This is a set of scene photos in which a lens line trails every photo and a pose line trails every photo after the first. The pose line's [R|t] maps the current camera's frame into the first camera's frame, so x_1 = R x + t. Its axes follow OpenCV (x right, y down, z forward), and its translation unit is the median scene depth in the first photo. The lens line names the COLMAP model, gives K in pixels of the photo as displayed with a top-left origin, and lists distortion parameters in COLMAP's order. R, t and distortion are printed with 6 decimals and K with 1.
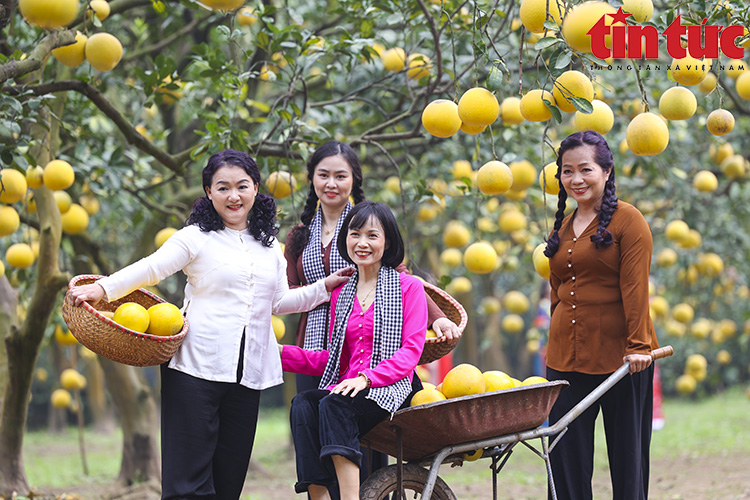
lens RADIAL K [[4288.5, 0, 375.0], [0, 4288.5, 250.0], [0, 0, 1]] dist [1.100110, 15.461643]
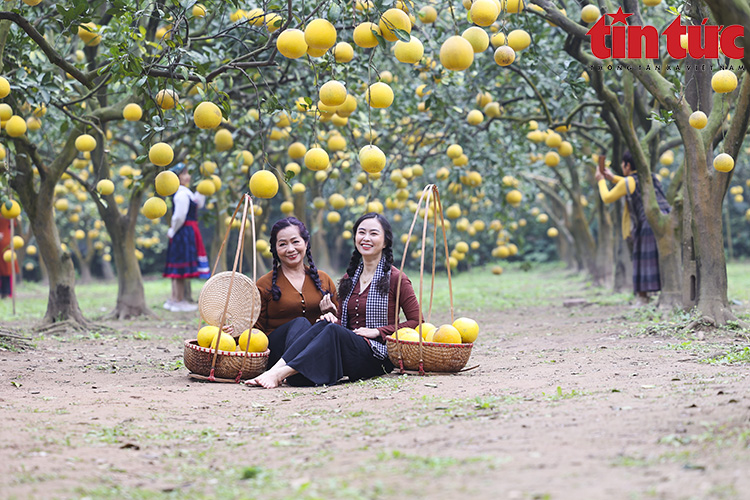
lens RADIAL K [[2696.5, 0, 375.0], [0, 2696.5, 250.0], [0, 0, 1]] dist [0.583107, 0.958293]
pose [[0.998273, 0.030101, 0.050455, 0.001009], [-0.031406, 0.999187, 0.025271, 0.006581], [-0.049654, -0.026812, 0.998407, 0.132163]]
